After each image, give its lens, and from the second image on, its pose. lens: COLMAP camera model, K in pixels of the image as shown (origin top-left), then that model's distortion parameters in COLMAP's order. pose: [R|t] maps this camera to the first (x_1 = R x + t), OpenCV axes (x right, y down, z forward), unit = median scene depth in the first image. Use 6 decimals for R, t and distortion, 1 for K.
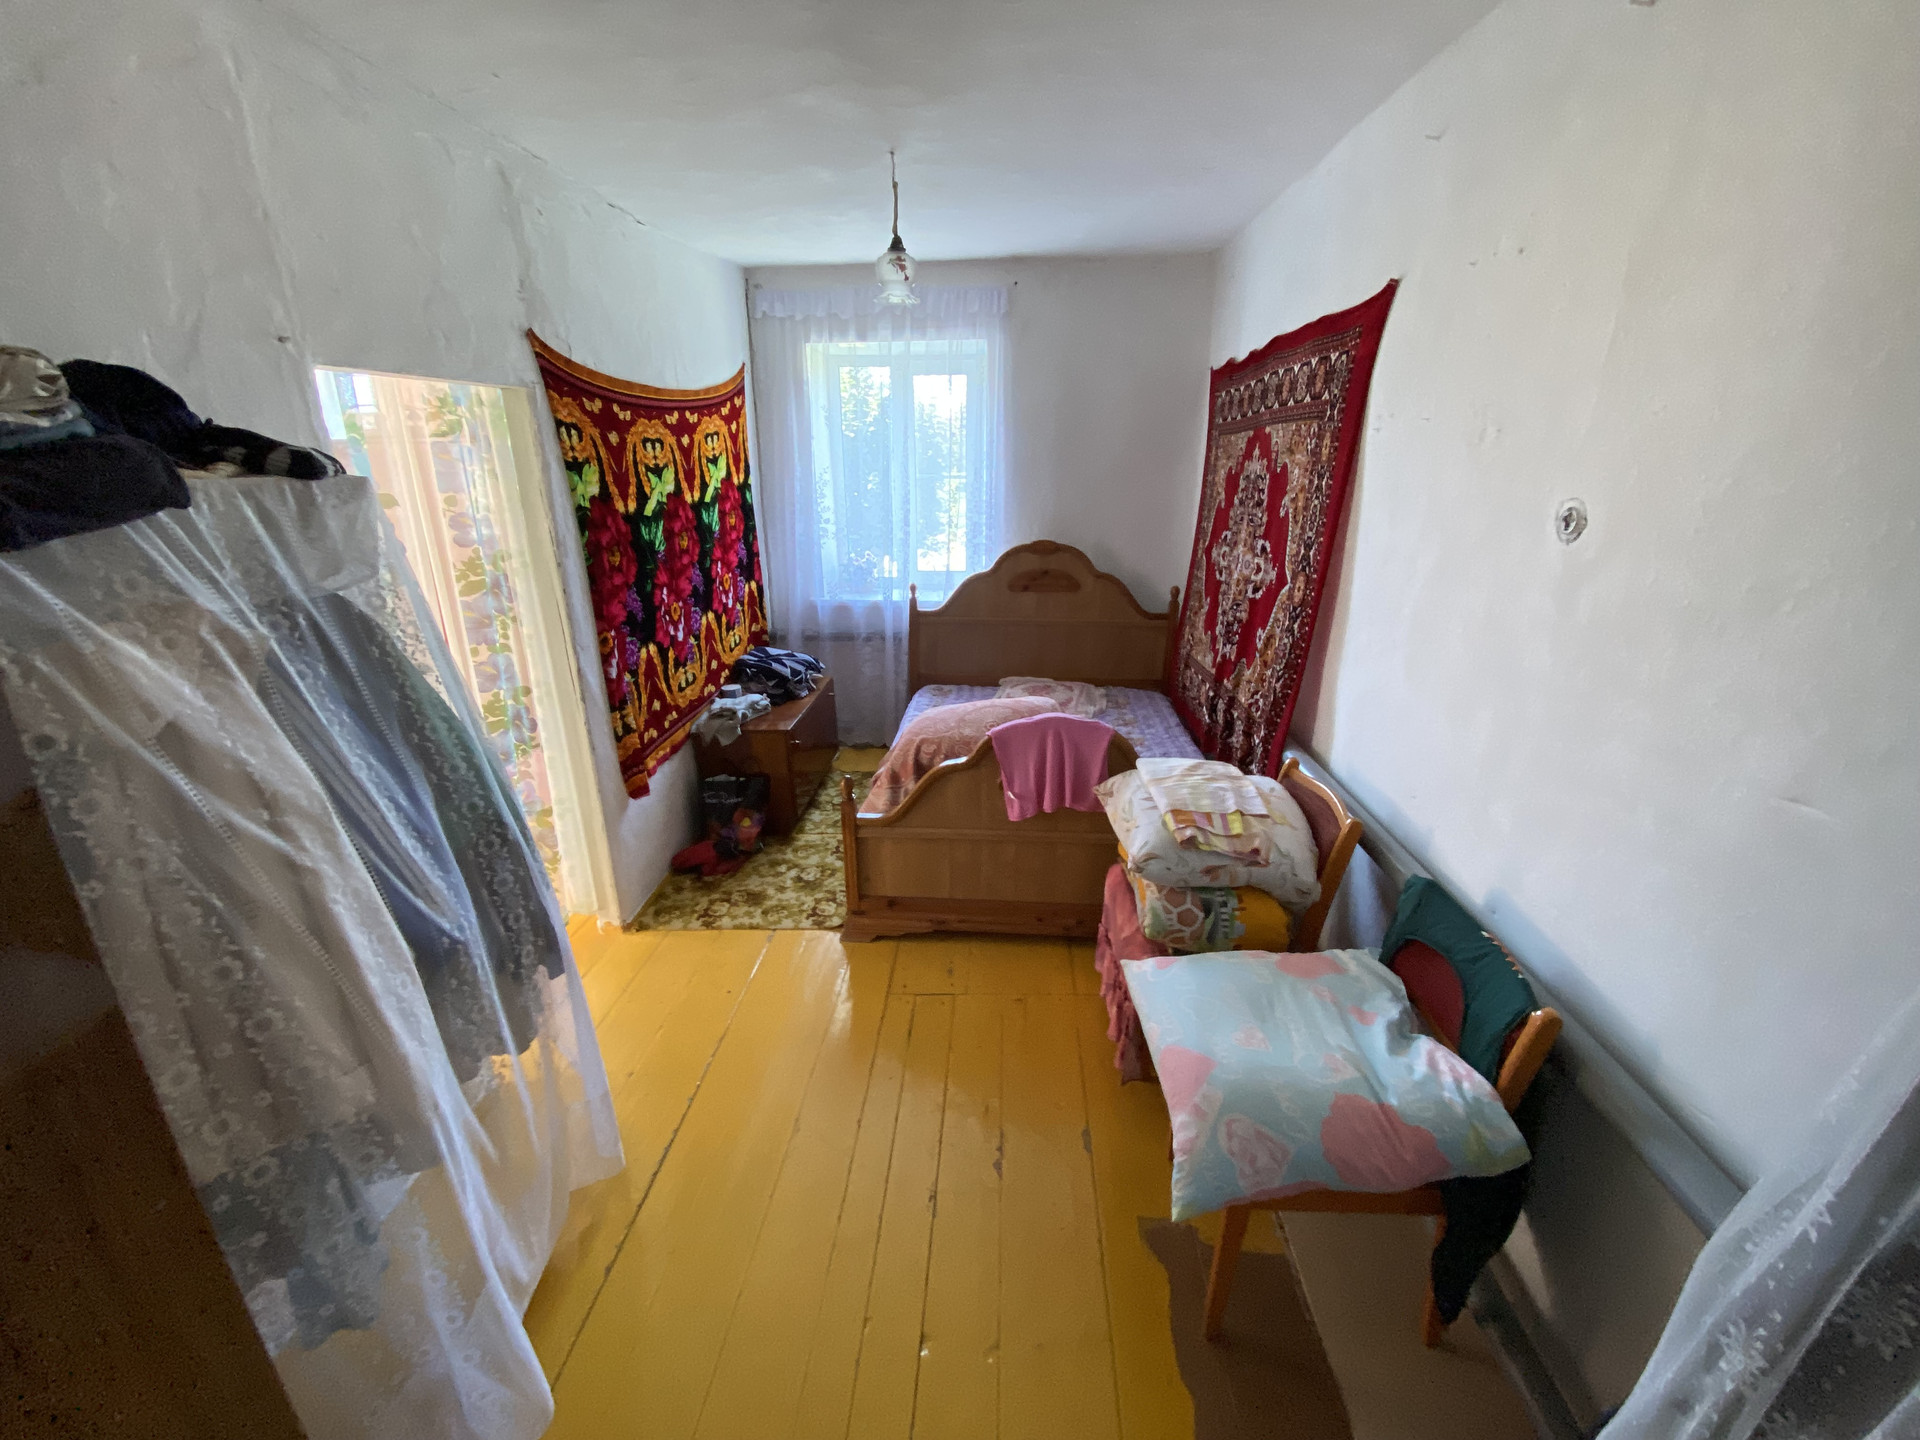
lens RADIAL K [[775.4, 0, 963.0], [0, 775.4, 720.7], [0, 0, 1]] dist [0.062691, -0.047789]
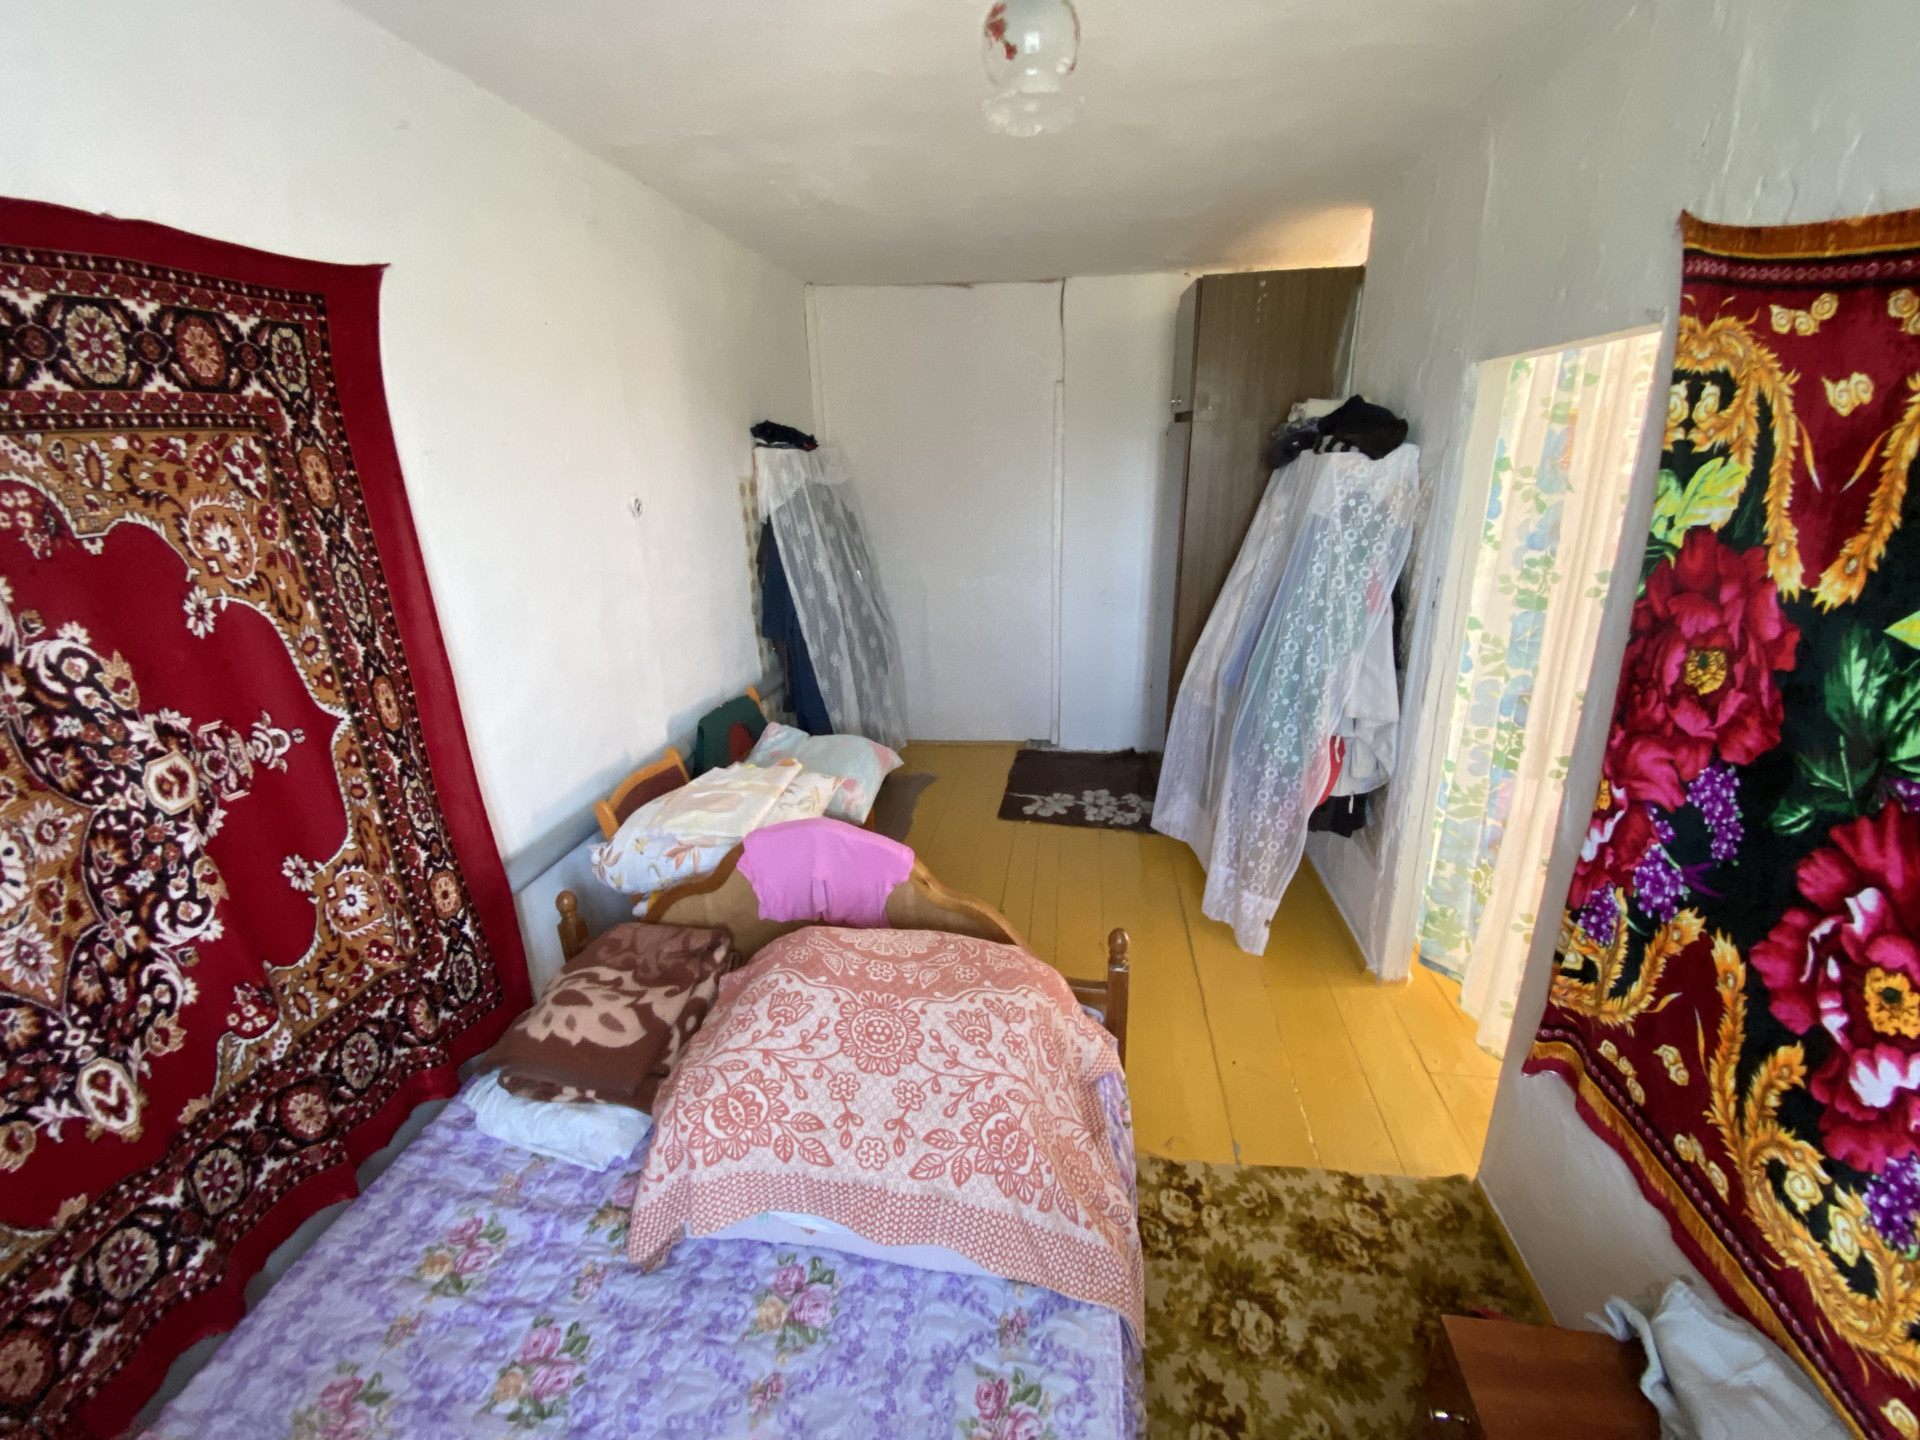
lens RADIAL K [[775.4, 0, 963.0], [0, 775.4, 720.7], [0, 0, 1]] dist [0.062691, -0.047789]
pose [[-0.995116, 0.011280, 0.098063, -0.087110], [0.069209, 0.788086, 0.611662, -0.501690], [-0.070382, 0.615461, -0.785018, 1.445592]]
